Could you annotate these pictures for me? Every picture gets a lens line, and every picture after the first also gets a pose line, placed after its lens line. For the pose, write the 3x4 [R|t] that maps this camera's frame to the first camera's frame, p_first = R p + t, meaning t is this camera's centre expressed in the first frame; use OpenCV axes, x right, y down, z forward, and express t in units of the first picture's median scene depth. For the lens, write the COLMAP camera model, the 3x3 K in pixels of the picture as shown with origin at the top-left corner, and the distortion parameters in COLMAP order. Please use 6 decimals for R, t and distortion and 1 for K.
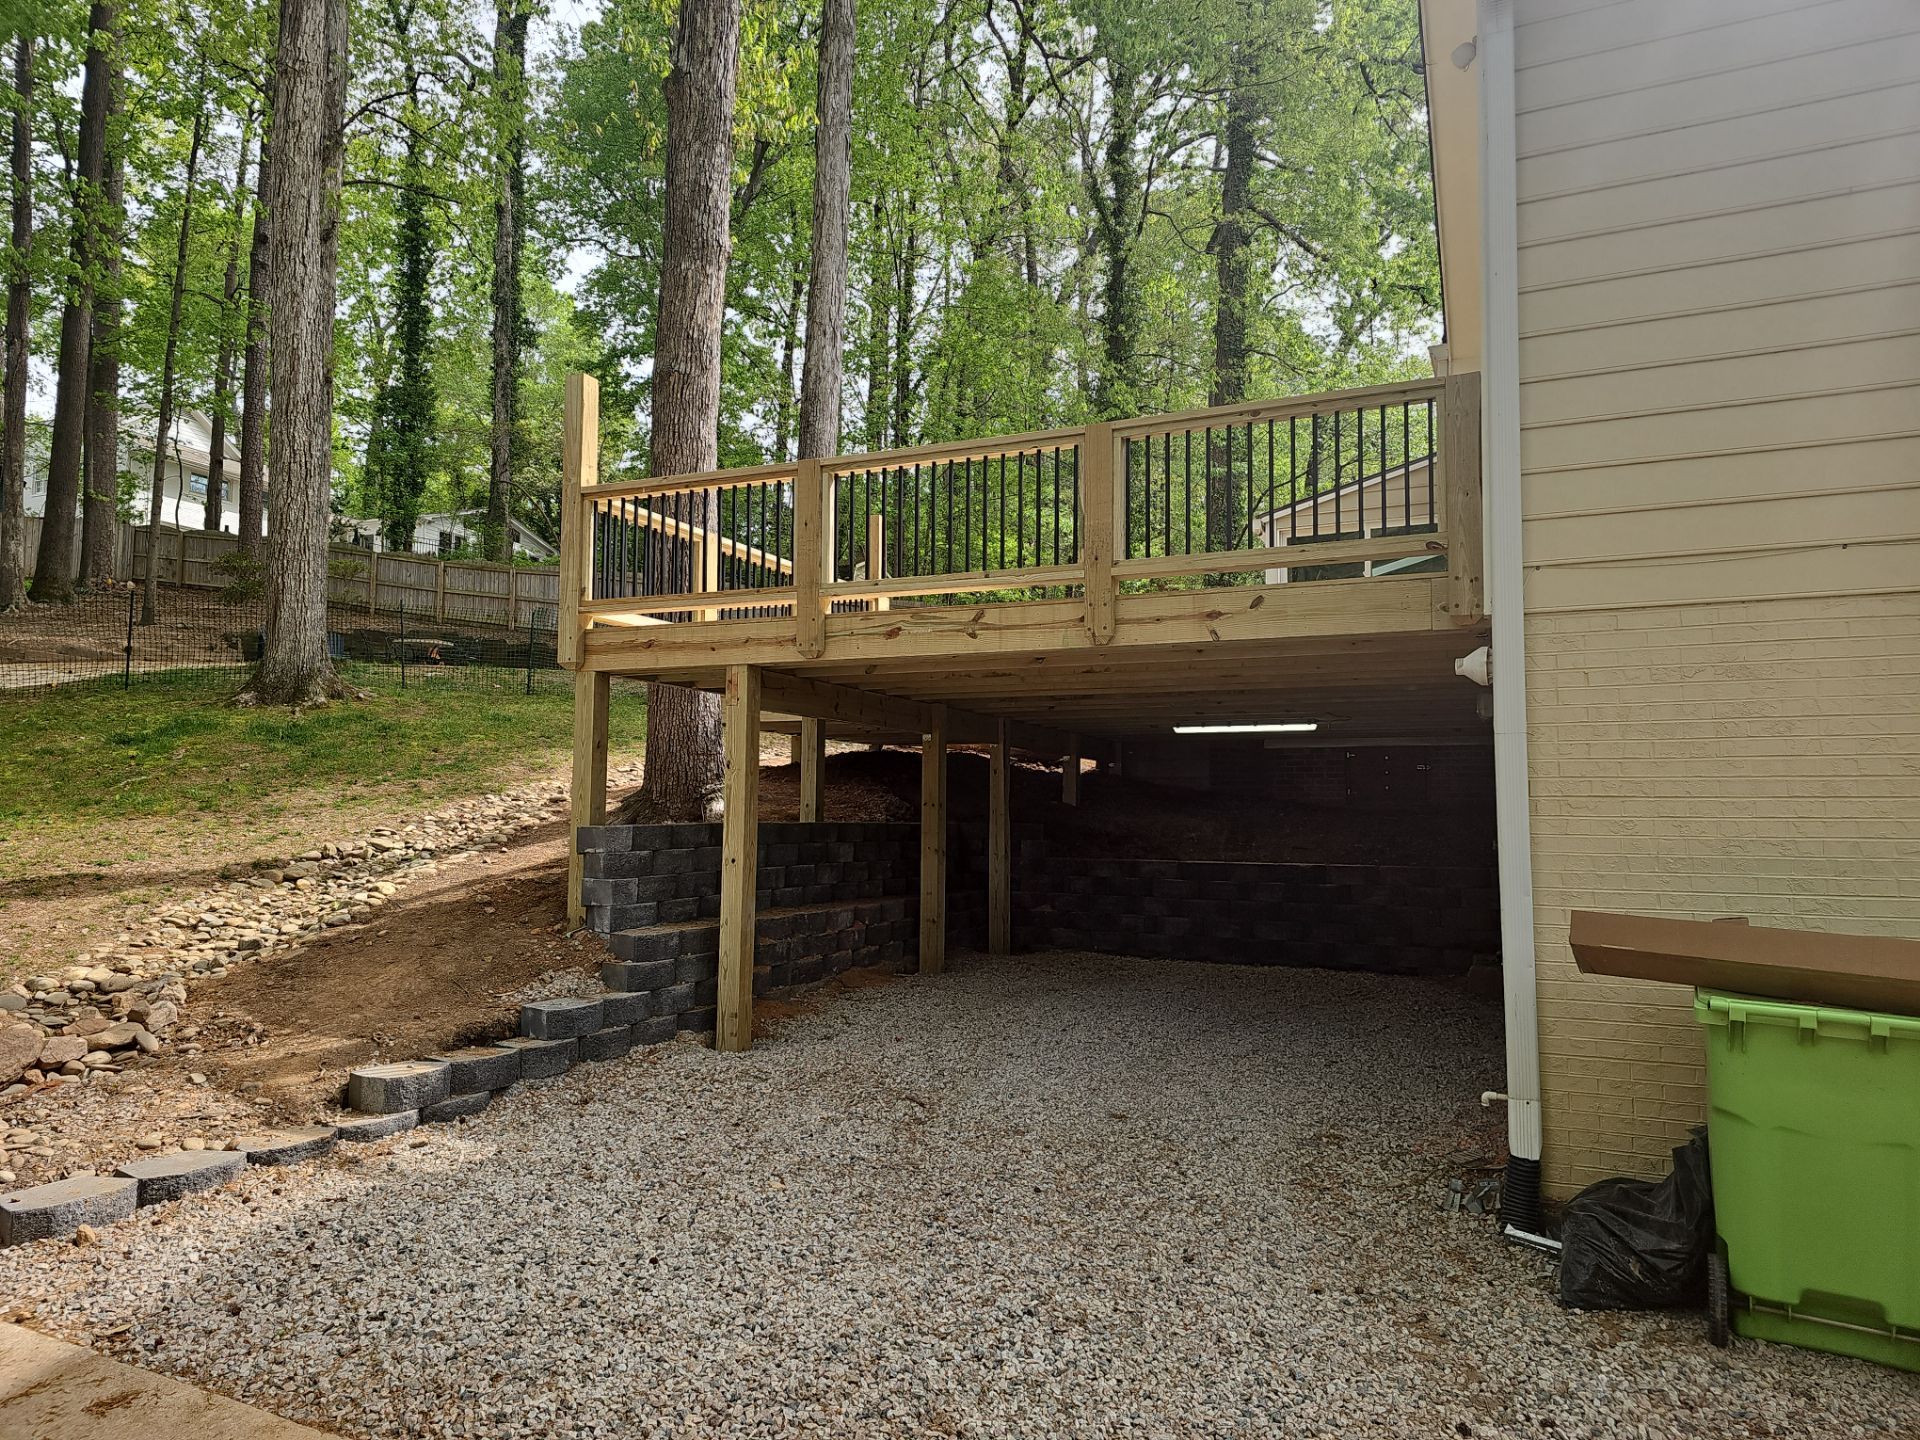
lens RADIAL K [[1251.6, 0, 948.9], [0, 1251.6, 719.9], [0, 0, 1]] dist [0.061674, -0.046554]
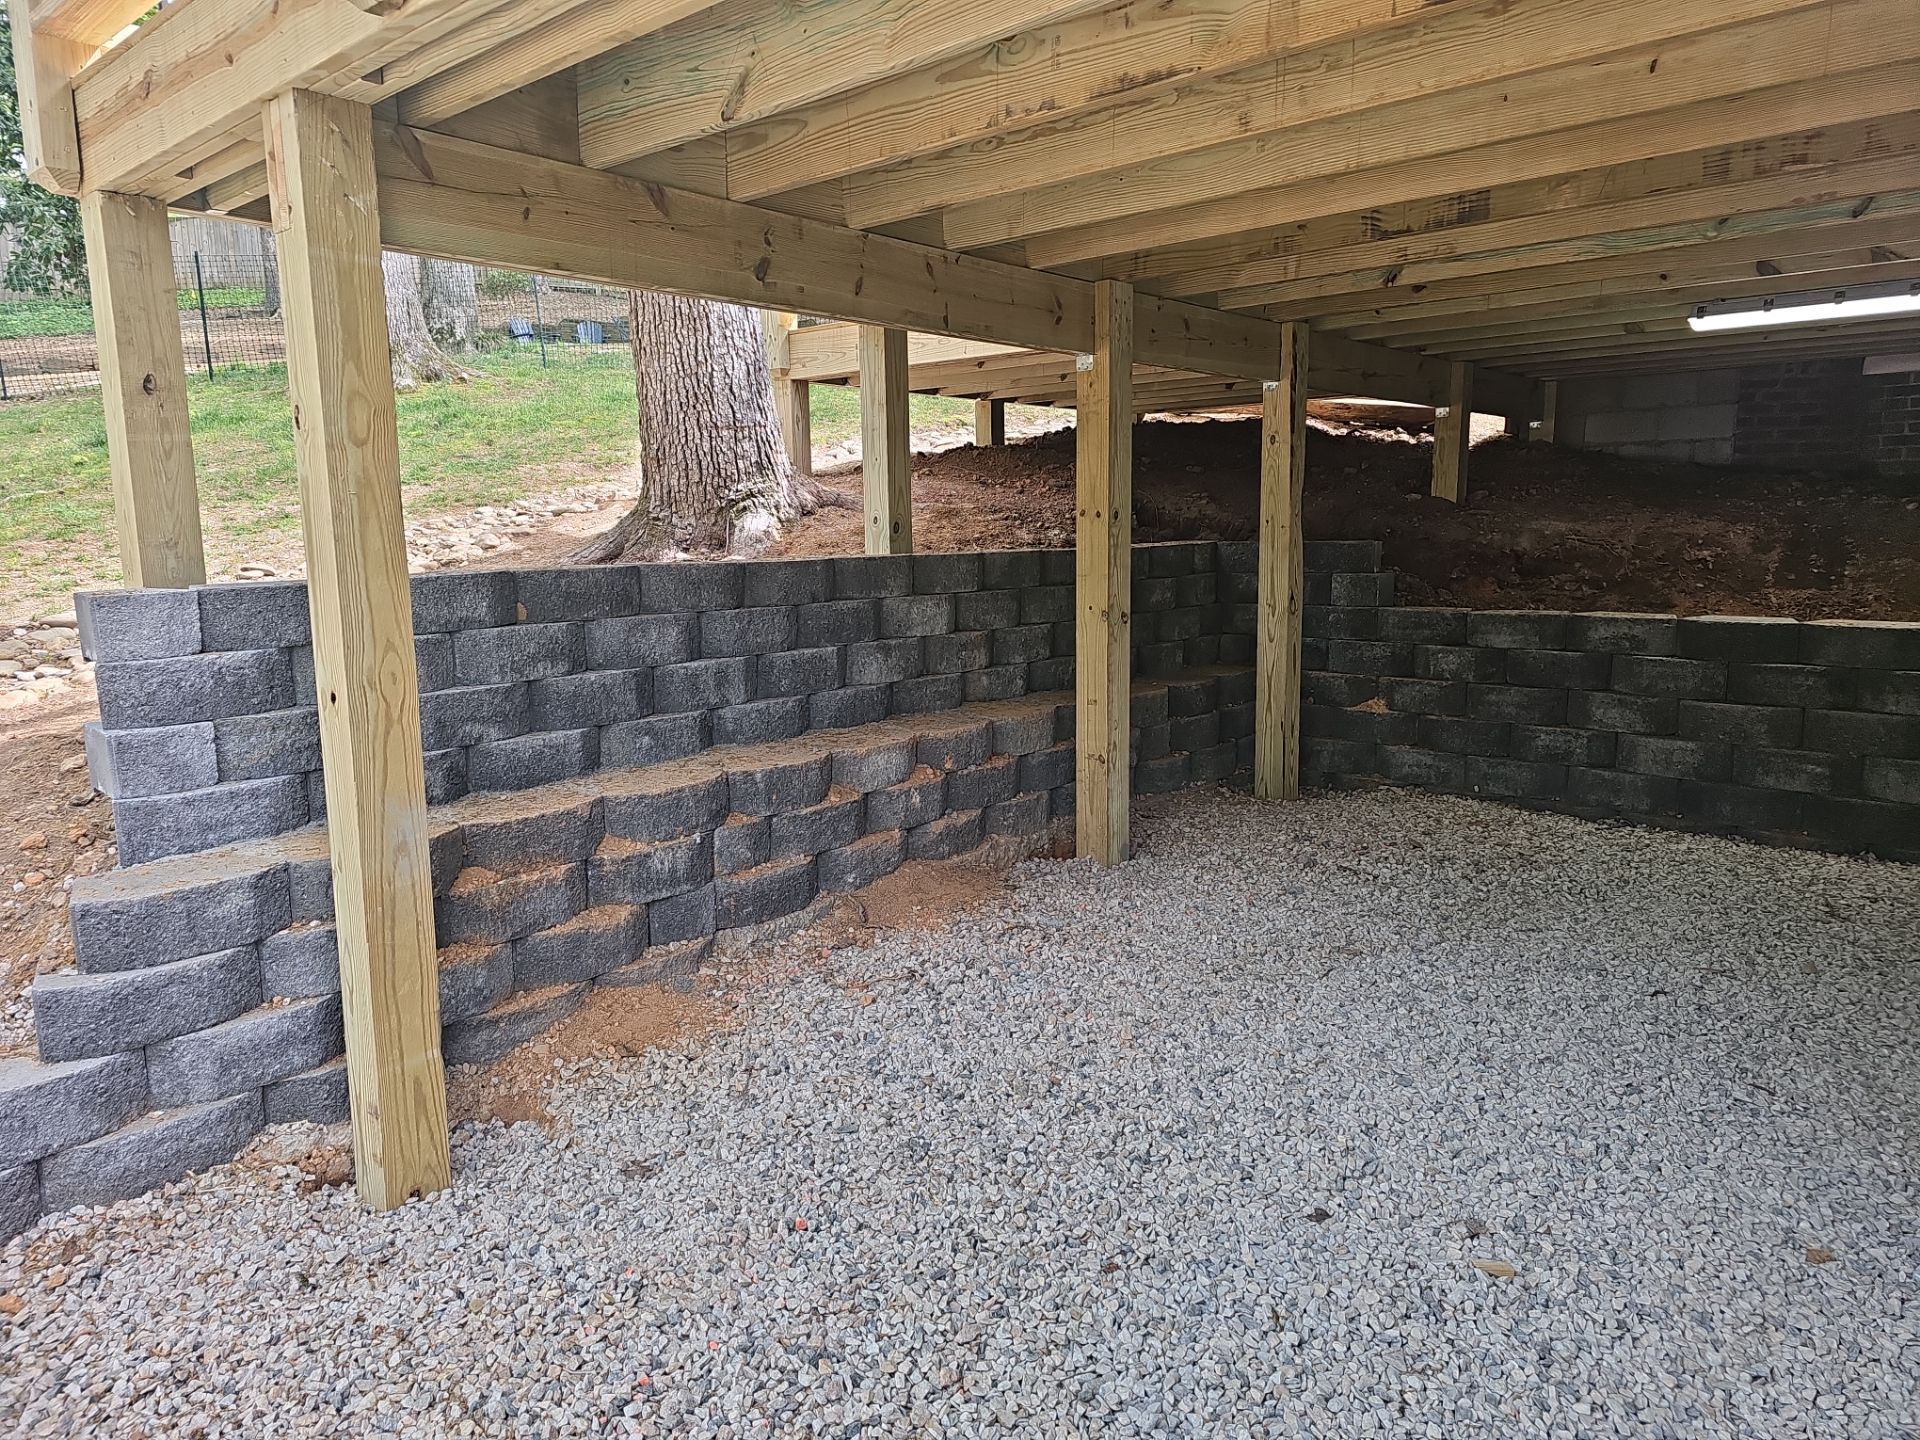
lens RADIAL K [[1251.6, 0, 968.6], [0, 1251.6, 700.6], [0, 0, 1]] dist [0.061674, -0.046554]
pose [[0.958229, 0.019438, -0.285341, 0.066846], [0.044292, 0.975566, 0.215198, 0.030324], [0.282552, -0.218847, 0.933954, 0.486241]]
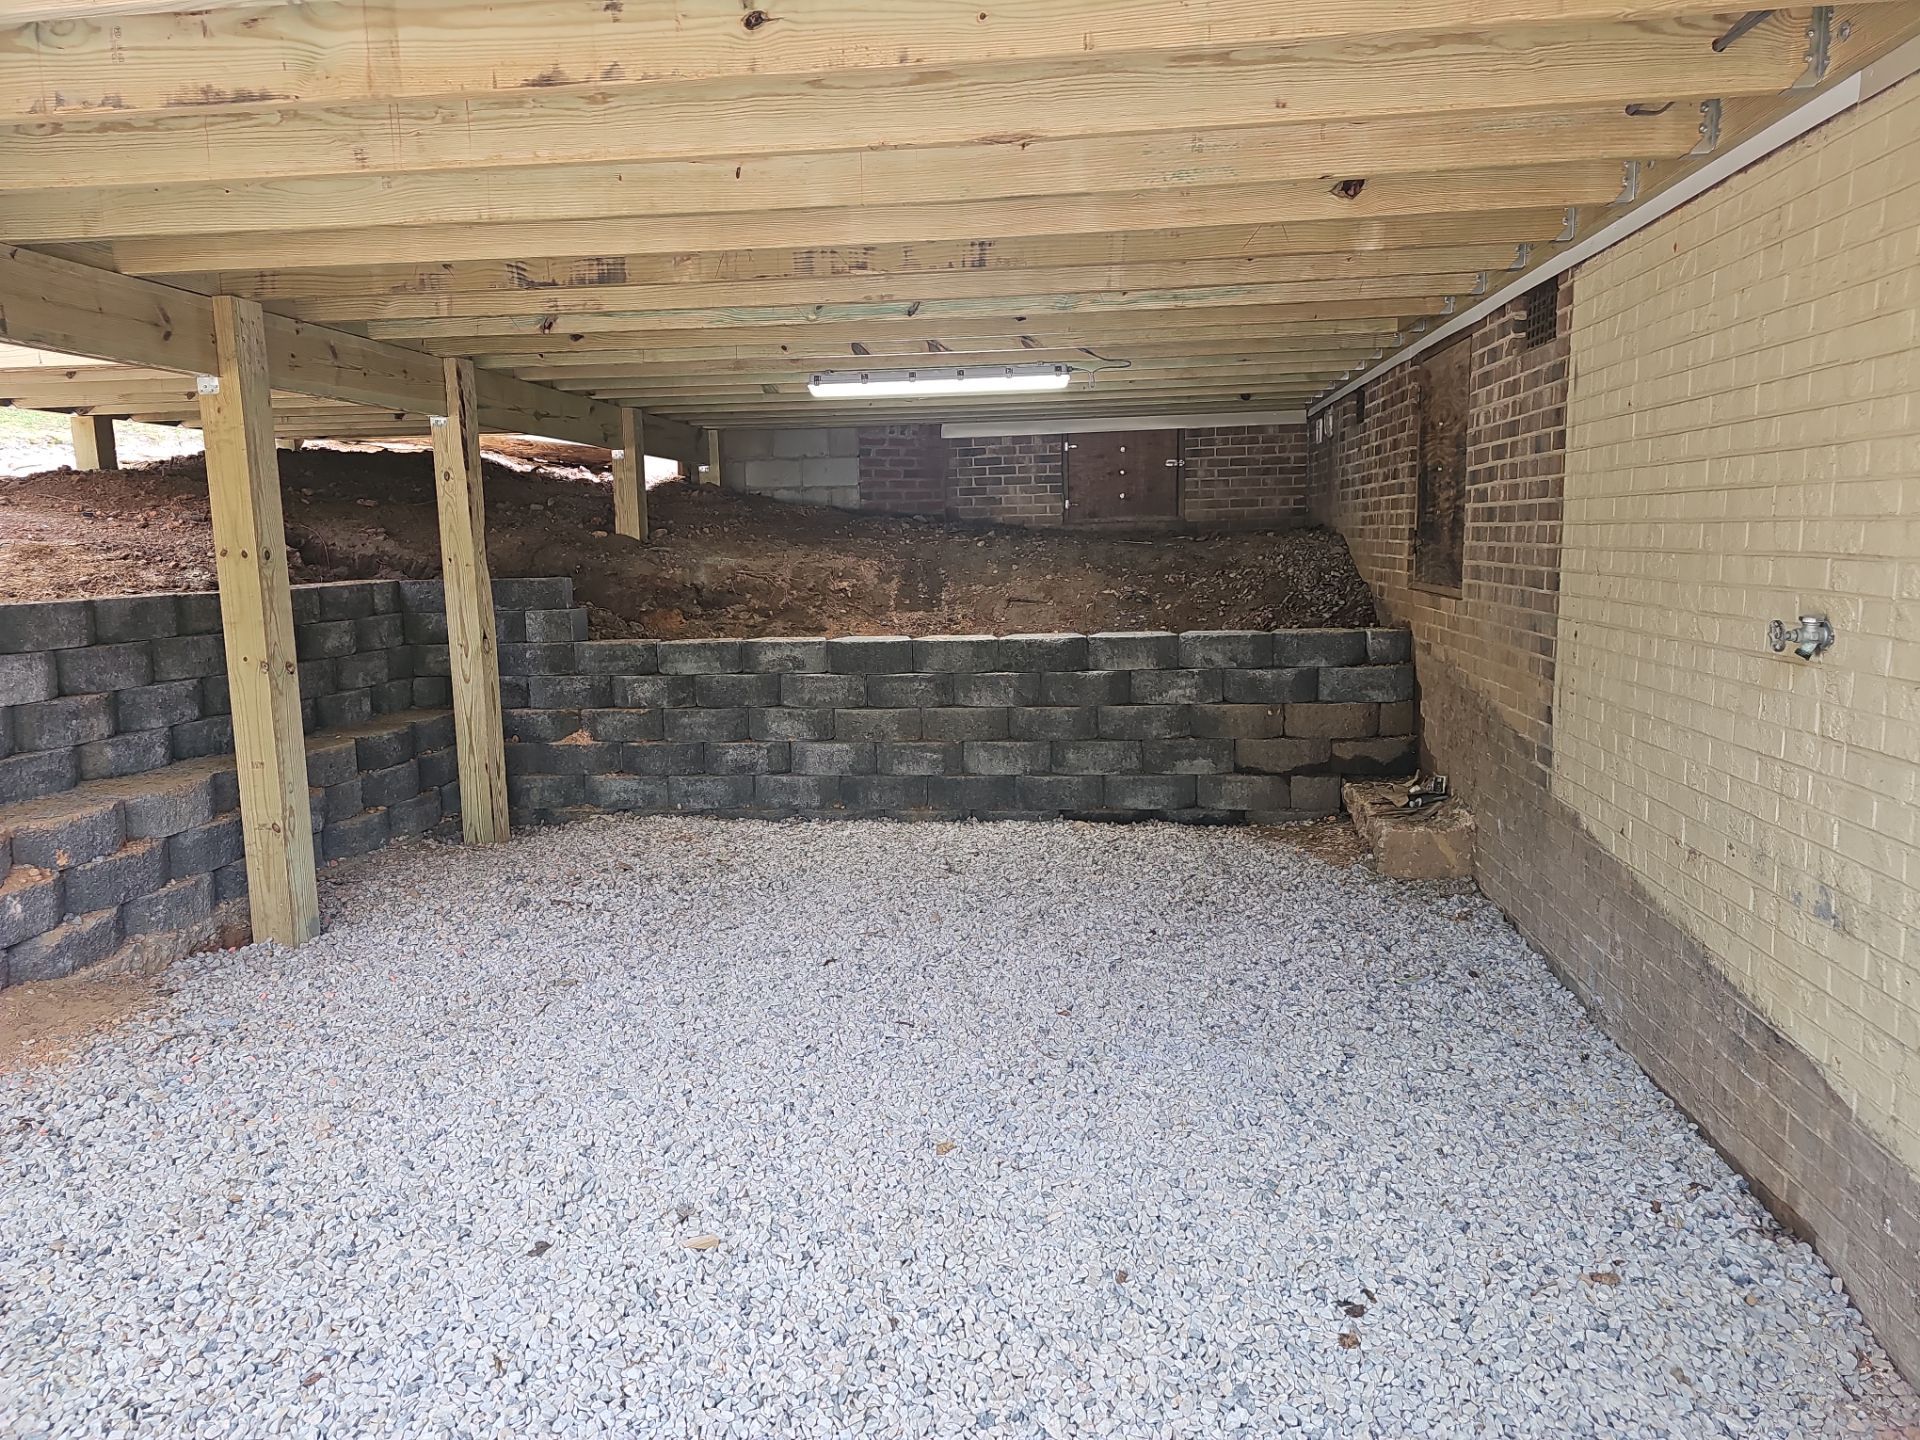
lens RADIAL K [[1251.6, 0, 954.7], [0, 1251.6, 704.1], [0, 0, 1]] dist [0.061674, -0.046554]
pose [[0.952762, -0.069682, 0.295616, 0.074392], [0.006699, 0.977910, 0.208921, 0.027485], [-0.303644, -0.197072, 0.932182, 0.477521]]
